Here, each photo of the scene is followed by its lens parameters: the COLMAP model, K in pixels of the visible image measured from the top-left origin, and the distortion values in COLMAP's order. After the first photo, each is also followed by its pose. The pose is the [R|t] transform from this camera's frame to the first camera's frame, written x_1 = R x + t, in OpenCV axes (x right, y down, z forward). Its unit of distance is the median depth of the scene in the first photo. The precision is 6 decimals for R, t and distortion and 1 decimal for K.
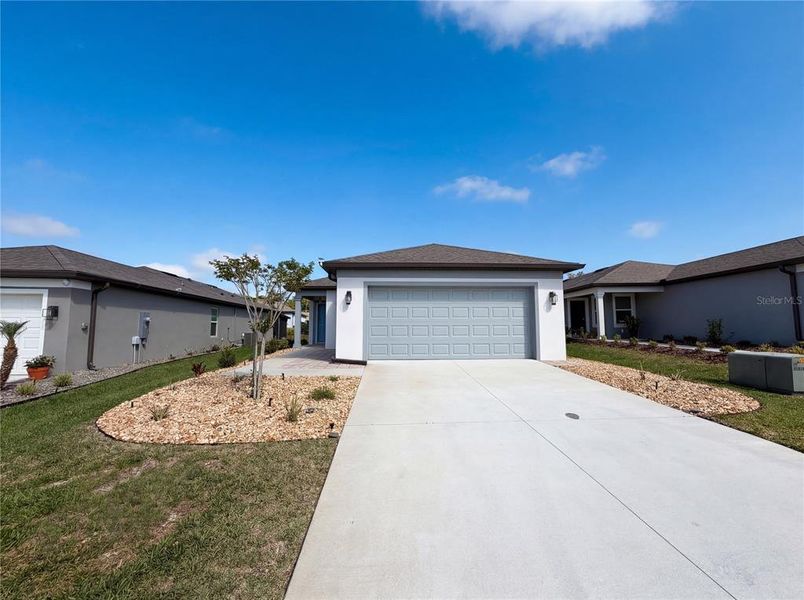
lens RADIAL K [[327.4, 0, 404.4], [0, 327.4, 299.6], [0, 0, 1]] dist [0.000440, 0.000137]
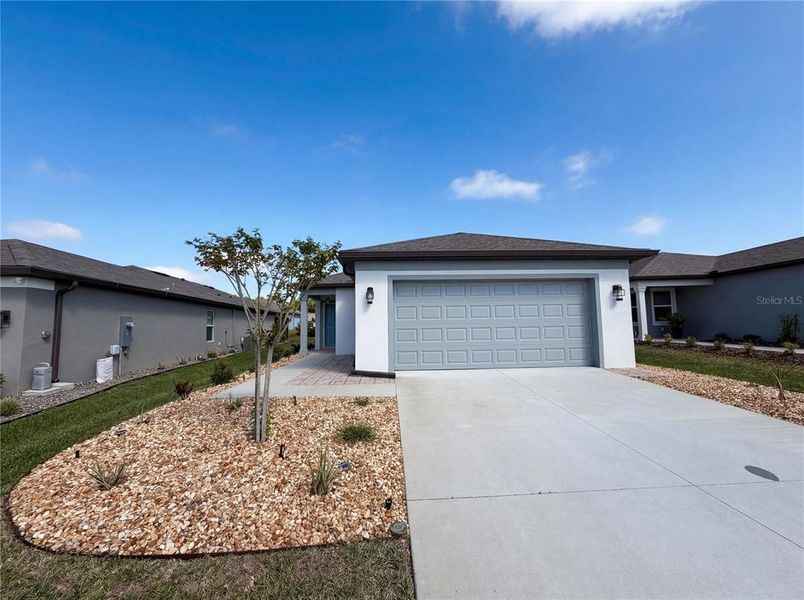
lens RADIAL K [[322.3, 0, 402.0], [0, 322.3, 300.0], [0, 0, 1]] dist [0.001409, 0.000069]
pose [[0.999901, -0.014091, 0.000217, -0.088550], [0.014091, 0.999898, 0.002475, 0.005011], [-0.000252, -0.002472, 0.999997, 0.190361]]
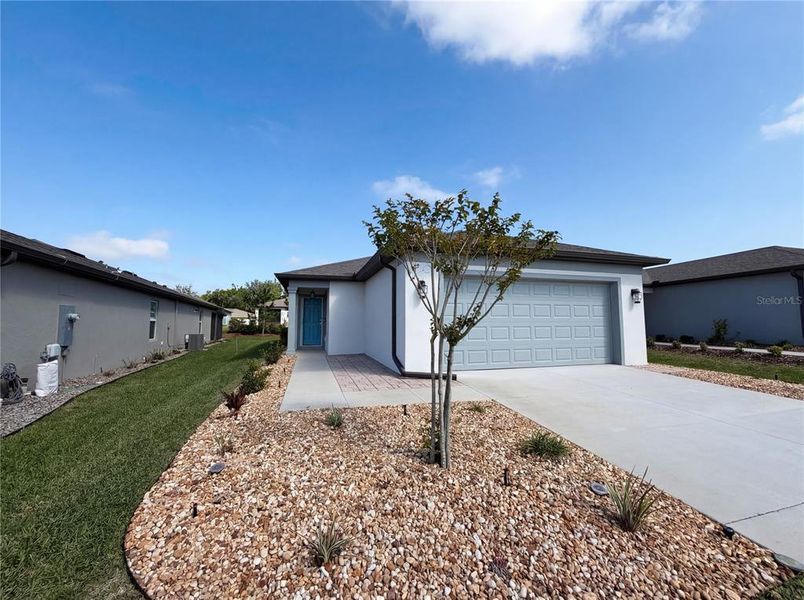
lens RADIAL K [[322.3, 0, 402.0], [0, 322.3, 300.0], [0, 0, 1]] dist [0.001409, 0.000069]
pose [[0.971813, 0.019453, 0.234948, -0.373438], [-0.020337, 0.999792, 0.001341, 0.018874], [-0.234874, -0.006082, 0.972007, 0.293575]]
